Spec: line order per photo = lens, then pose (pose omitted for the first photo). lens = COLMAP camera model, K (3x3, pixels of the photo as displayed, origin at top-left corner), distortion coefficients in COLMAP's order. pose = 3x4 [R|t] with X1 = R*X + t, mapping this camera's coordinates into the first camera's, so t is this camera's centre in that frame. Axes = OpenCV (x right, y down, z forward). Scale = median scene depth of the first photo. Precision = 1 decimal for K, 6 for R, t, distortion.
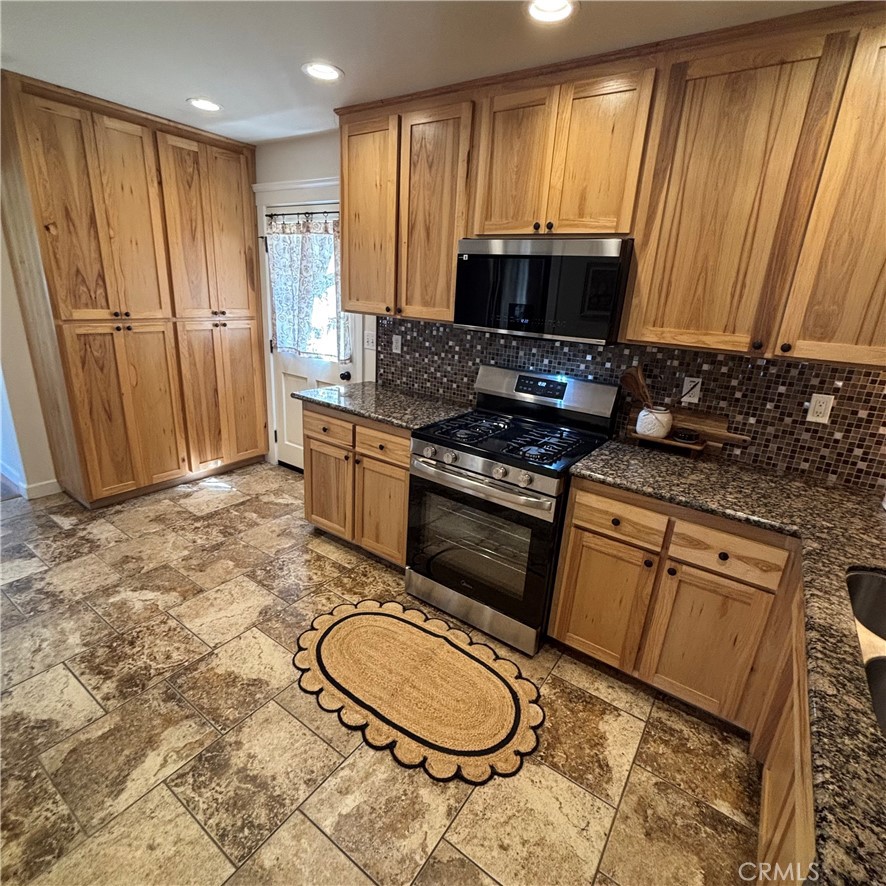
lens RADIAL K [[474.6, 0, 447.7], [0, 474.6, 440.6], [0, 0, 1]] dist [-0.001302, 0.001383]
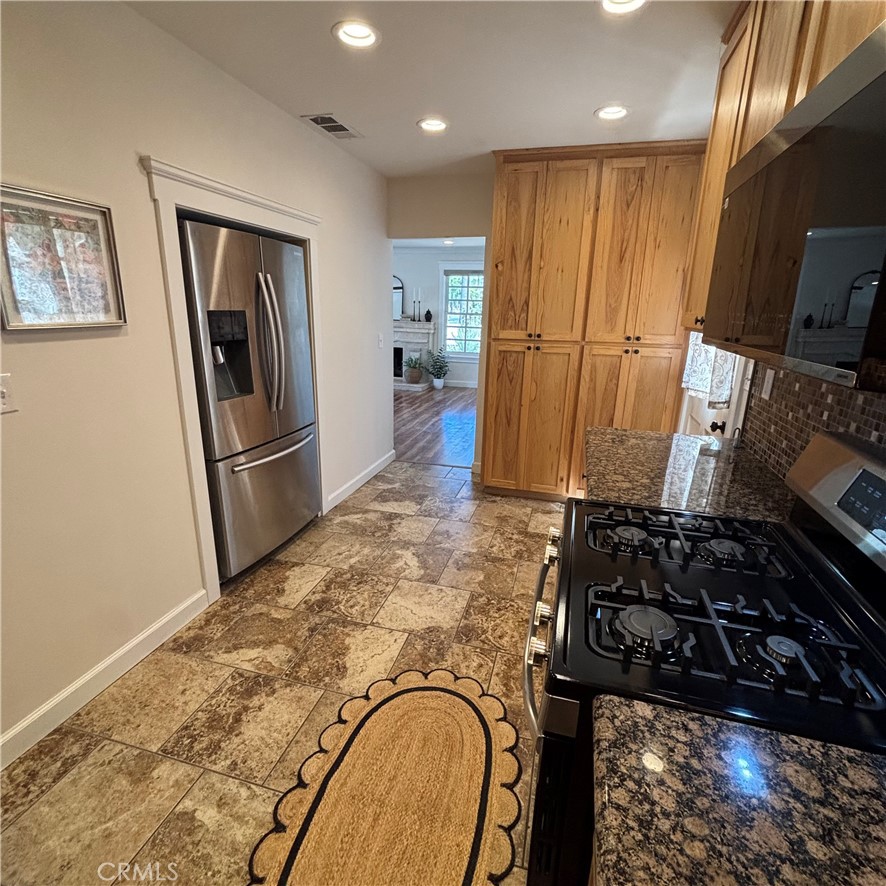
lens RADIAL K [[473.9, 0, 446.7], [0, 473.9, 441.9], [0, 0, 1]] dist [0.001371, -0.001581]
pose [[0.332981, 0.203822, -0.920641, 0.428208], [-0.289604, 0.951275, 0.105859, -0.110226], [0.897359, 0.231372, 0.375784, 0.584513]]
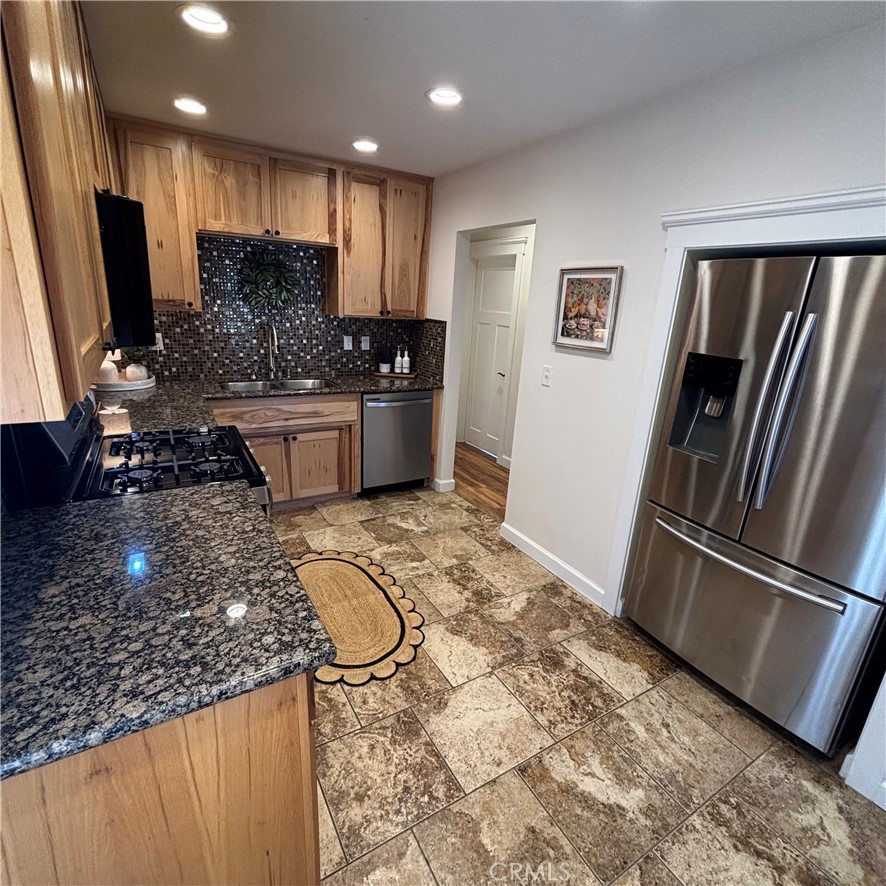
lens RADIAL K [[473.9, 0, 446.7], [0, 473.9, 441.9], [0, 0, 1]] dist [0.001371, -0.001581]
pose [[-0.904956, -0.229587, 0.358251, -0.587969], [0.013579, 0.825934, 0.563604, -0.483710], [-0.425287, 0.514902, -0.744317, 1.382045]]
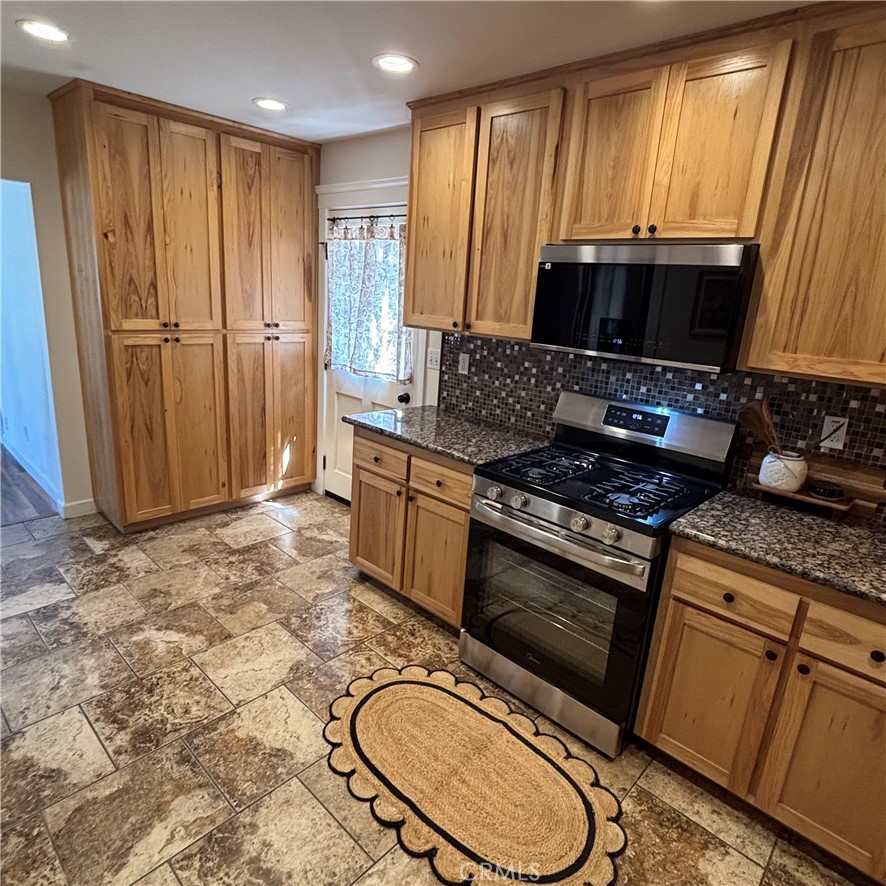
lens RADIAL K [[553.3, 0, 448.9], [0, 553.3, 441.5], [0, 0, 1]] dist [-0.002386, -0.001198]
pose [[0.990313, 0.042492, -0.132188, 0.005515], [-0.049887, 0.997340, -0.053145, -0.010953], [0.129578, 0.059224, 0.989799, 0.016407]]
